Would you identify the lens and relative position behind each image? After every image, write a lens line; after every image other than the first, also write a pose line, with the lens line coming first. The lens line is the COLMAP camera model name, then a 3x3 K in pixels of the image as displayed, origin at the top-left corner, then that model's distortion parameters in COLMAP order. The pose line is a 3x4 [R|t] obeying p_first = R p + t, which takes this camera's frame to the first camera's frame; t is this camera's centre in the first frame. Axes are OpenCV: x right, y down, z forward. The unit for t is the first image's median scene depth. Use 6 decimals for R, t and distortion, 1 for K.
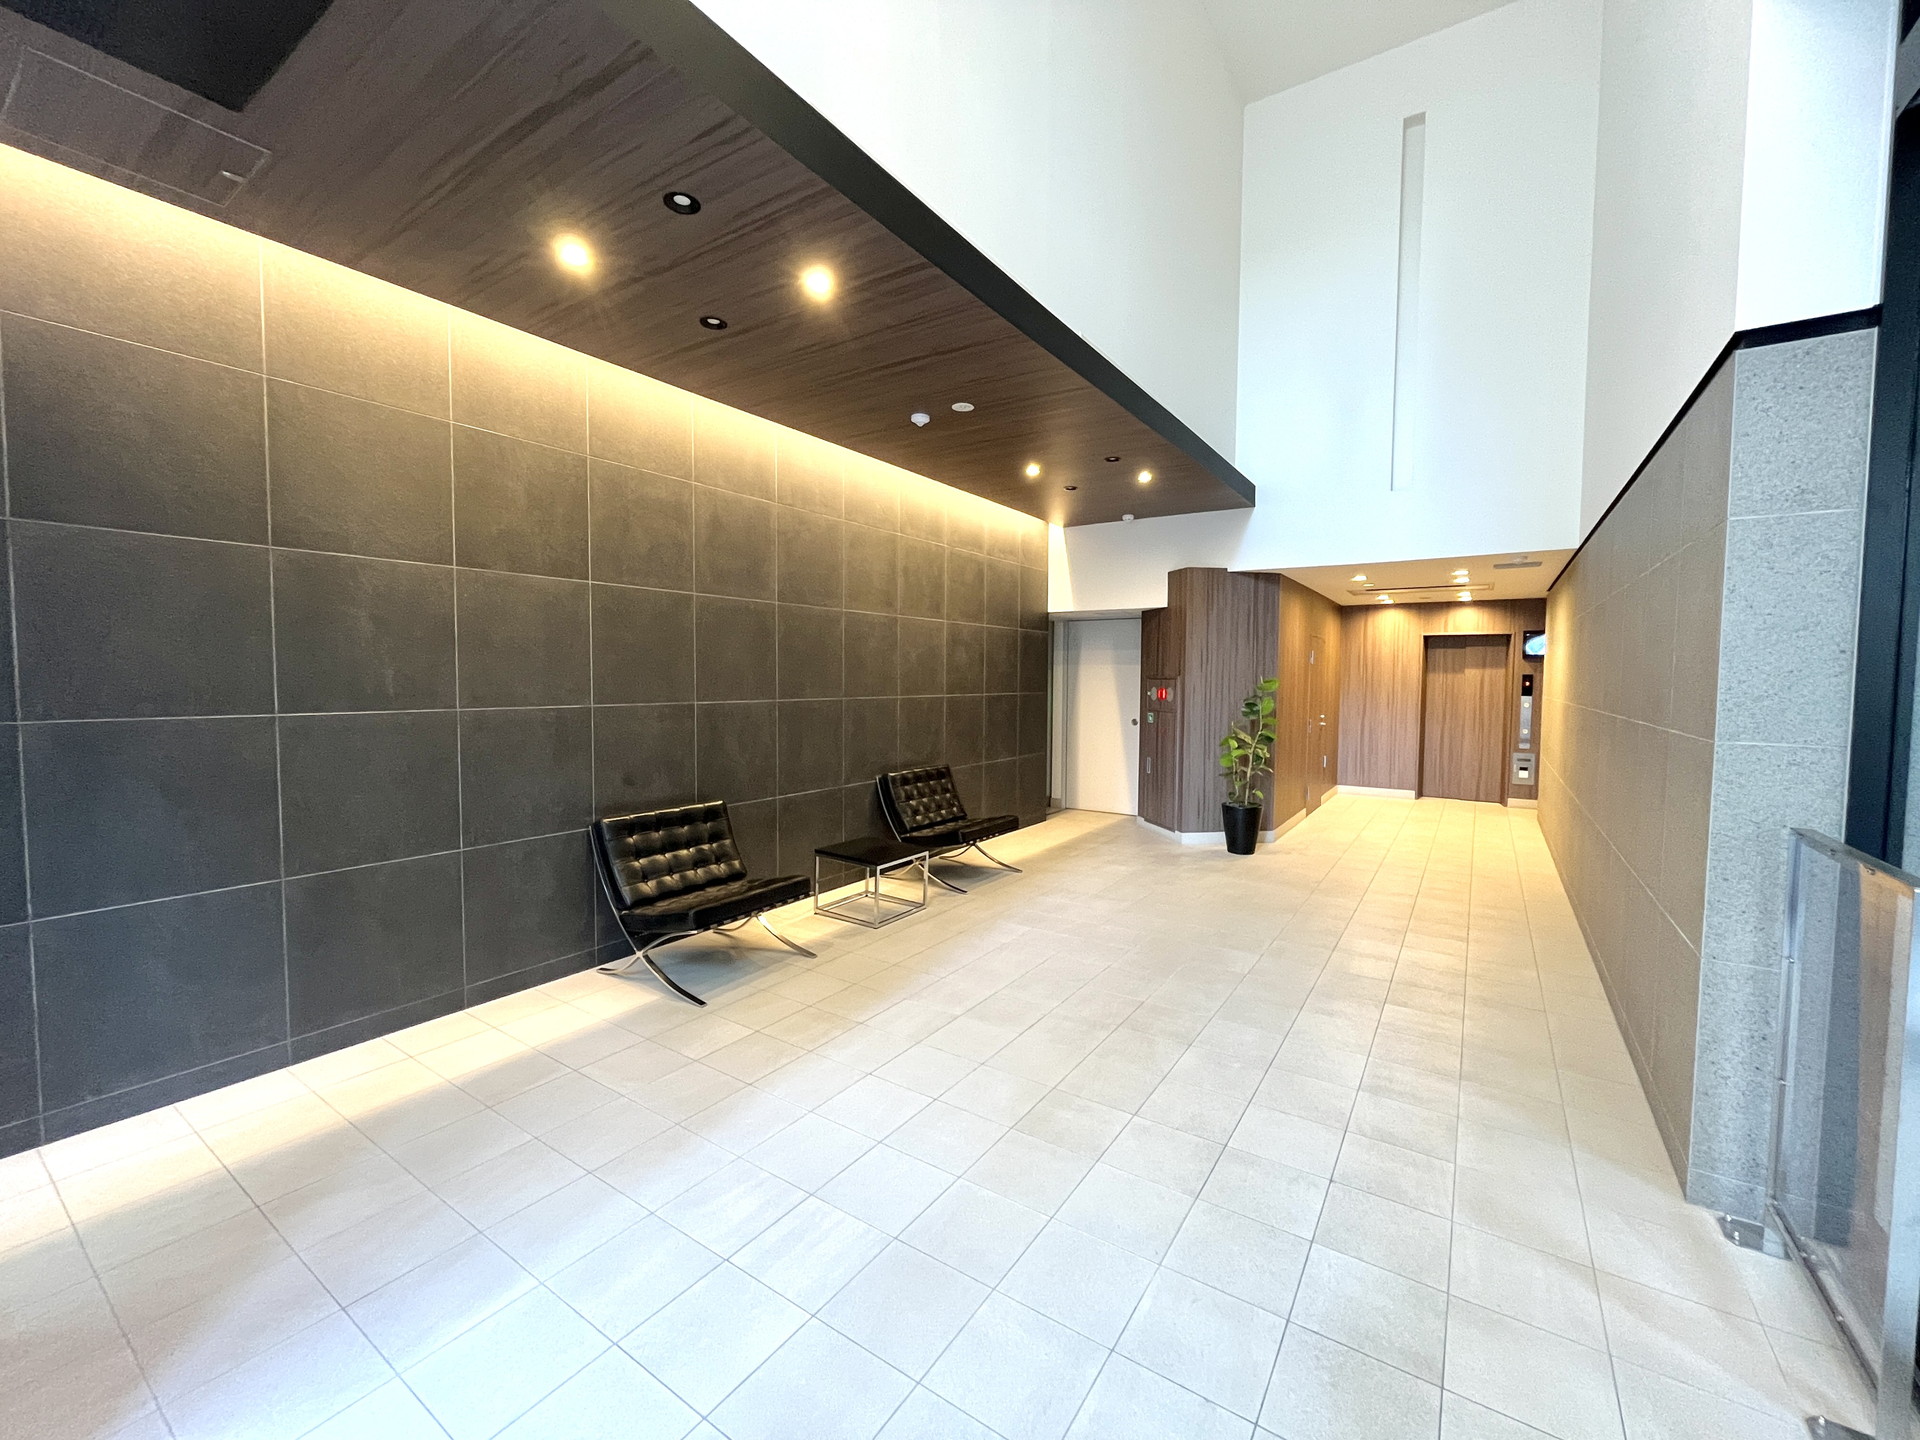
lens RADIAL K [[775.5, 0, 966.4], [0, 775.5, 717.8], [0, 0, 1]] dist [0.010948, 0.000215]
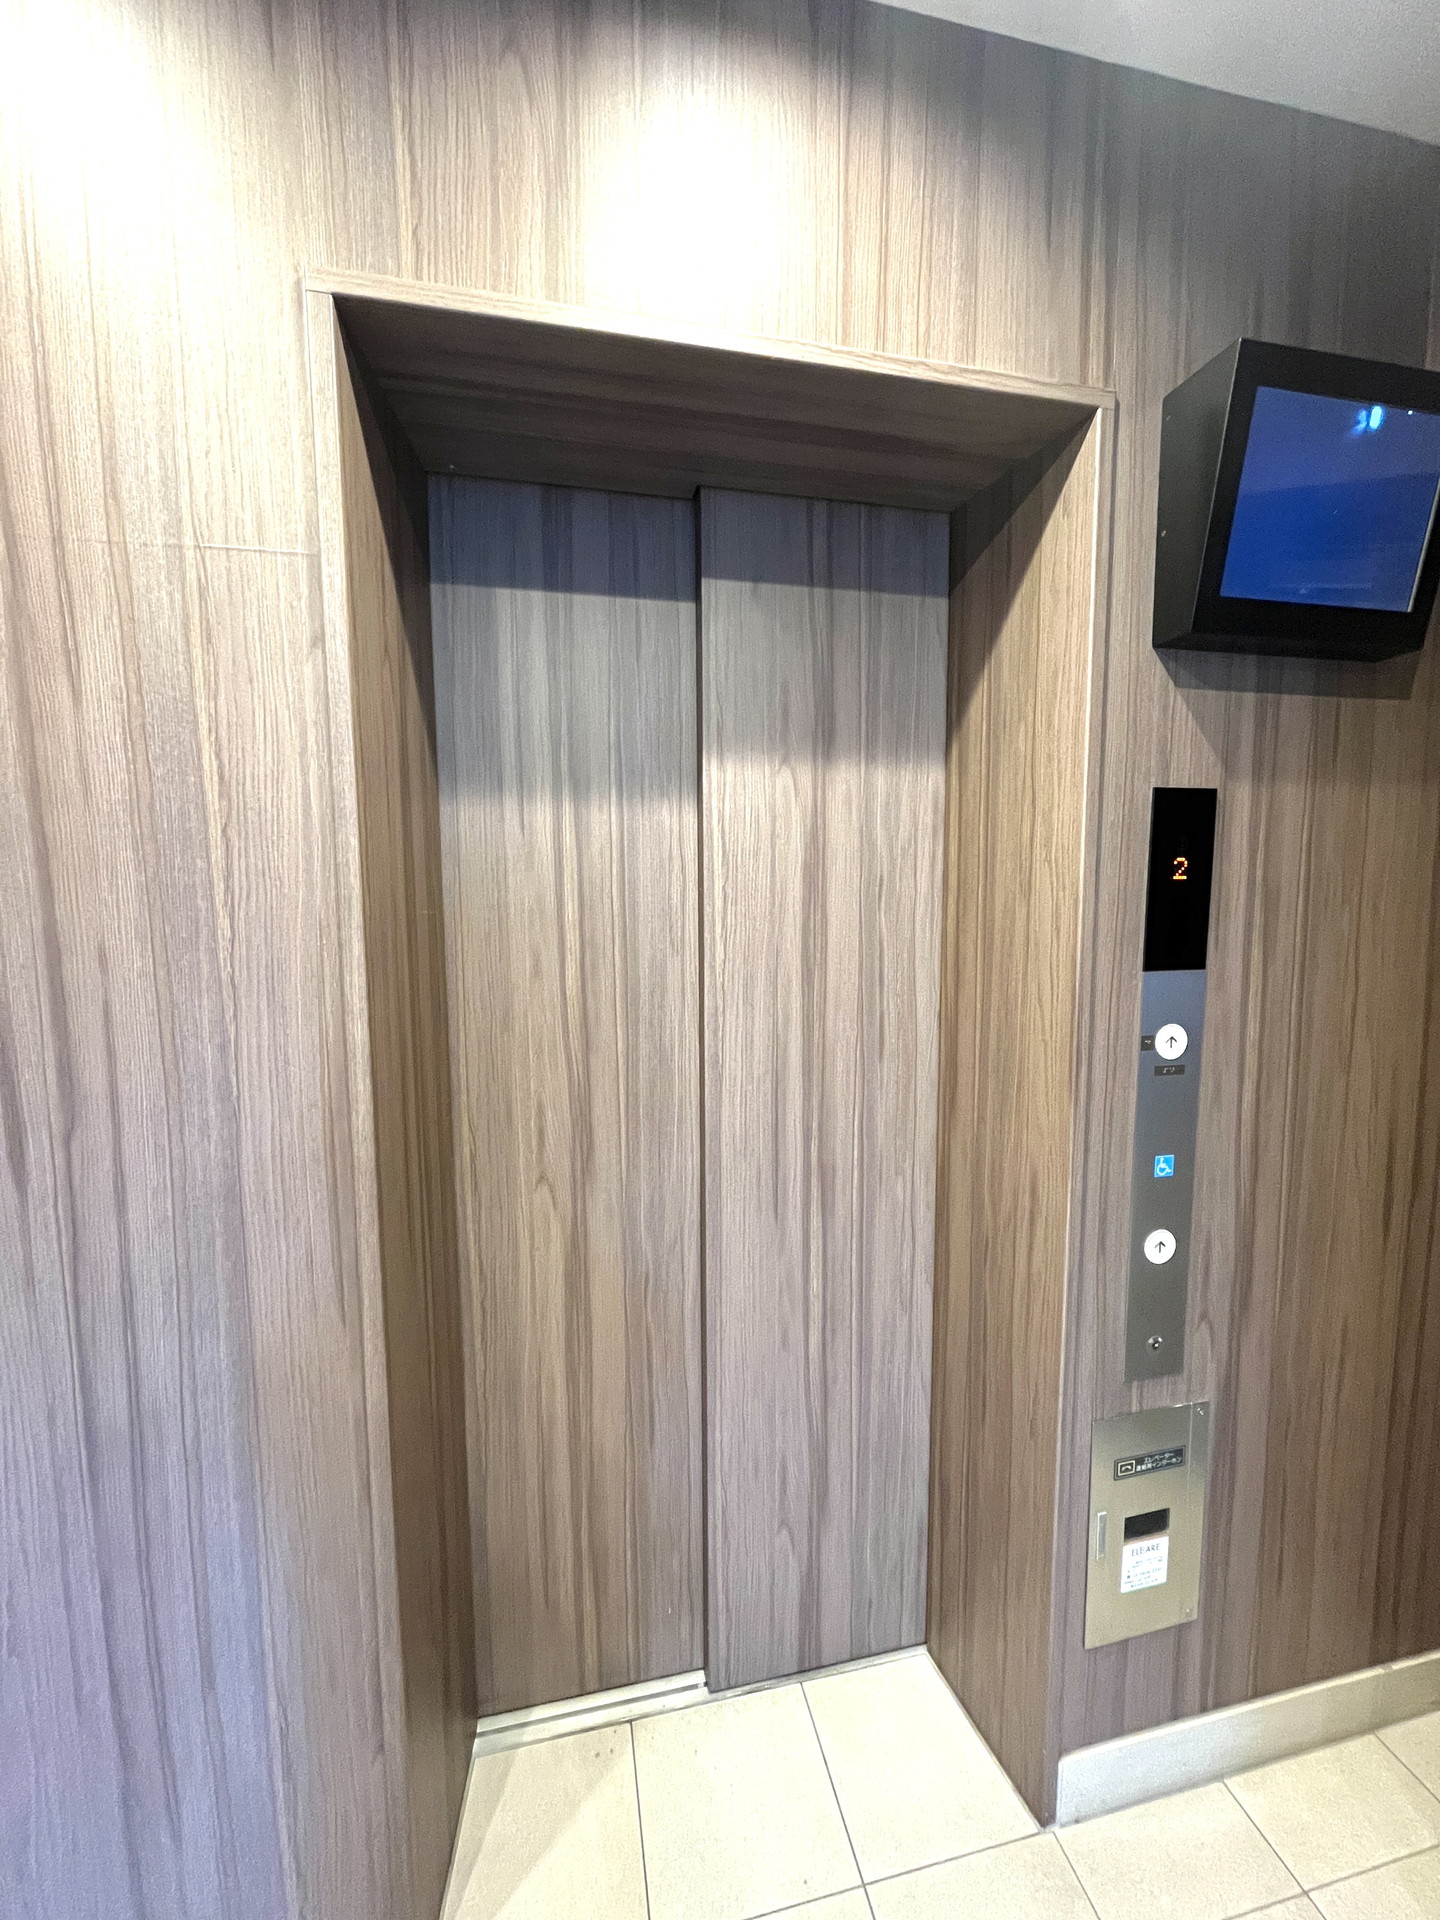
lens RADIAL K [[775.5, 0, 718.7], [0, 775.5, 953.0], [0, 0, 1]] dist [0.010948, 0.000215]
pose [[0.687882, -0.092075, 0.719959, 0.556280], [0.057005, 0.995711, 0.072875, -0.041614], [-0.723581, -0.009089, 0.690180, 0.924004]]
